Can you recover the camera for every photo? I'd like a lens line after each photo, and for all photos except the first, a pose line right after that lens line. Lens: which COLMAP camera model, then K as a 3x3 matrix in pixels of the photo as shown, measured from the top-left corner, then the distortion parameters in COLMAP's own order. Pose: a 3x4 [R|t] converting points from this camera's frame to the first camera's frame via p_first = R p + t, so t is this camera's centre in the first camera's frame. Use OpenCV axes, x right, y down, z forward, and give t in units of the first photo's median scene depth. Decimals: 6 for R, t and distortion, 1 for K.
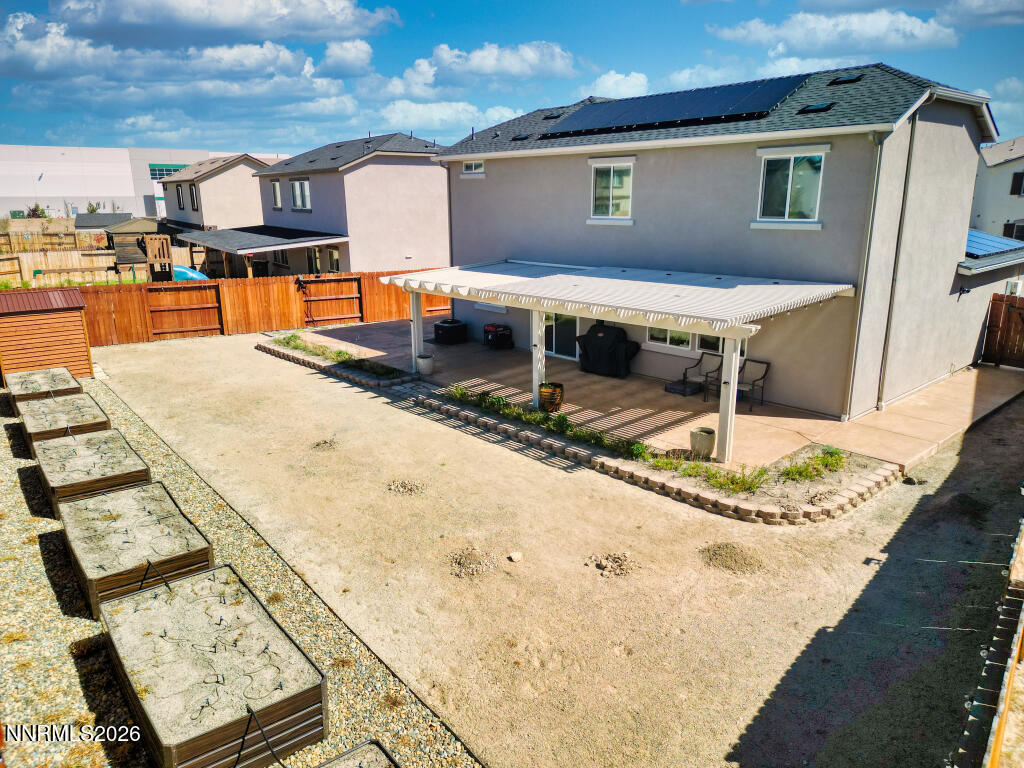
lens RADIAL K [[715.5, 0, 512.9], [0, 715.5, 386.8], [0, 0, 1]] dist [0.033509, -0.005531]
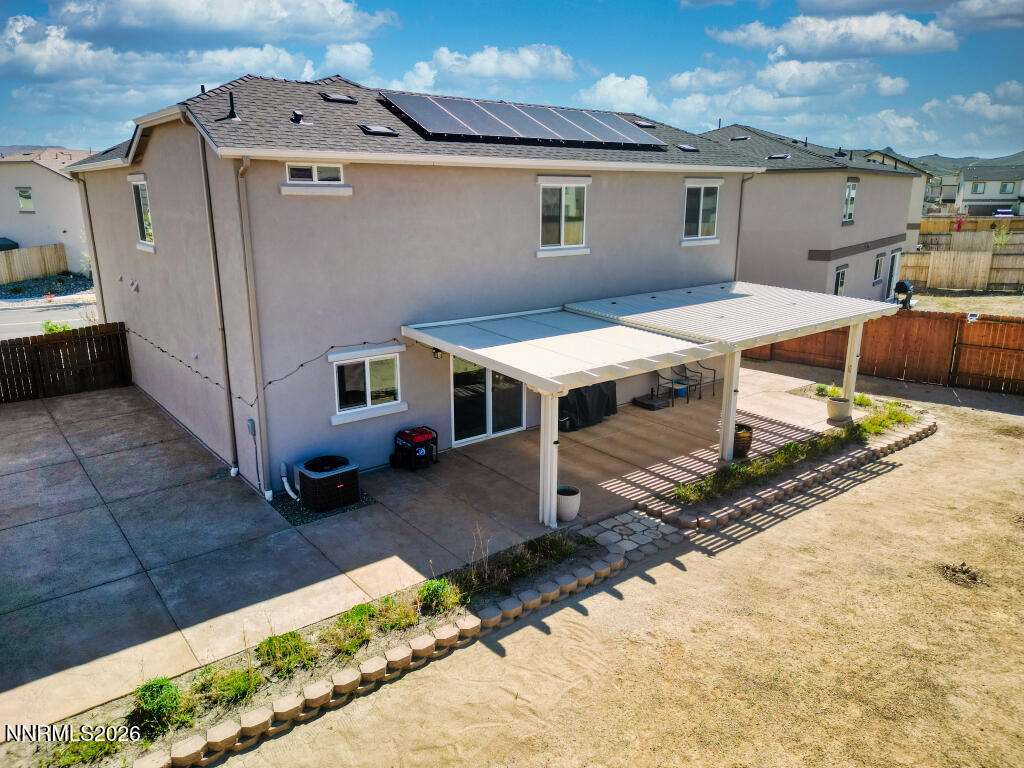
lens RADIAL K [[715.5, 0, 511.1], [0, 715.5, 380.8], [0, 0, 1]] dist [0.033509, -0.005531]
pose [[0.081374, -0.217385, 0.972688, -0.788237], [0.279860, 0.941645, 0.187035, -0.289977], [-0.956586, 0.256997, 0.137463, 1.086644]]
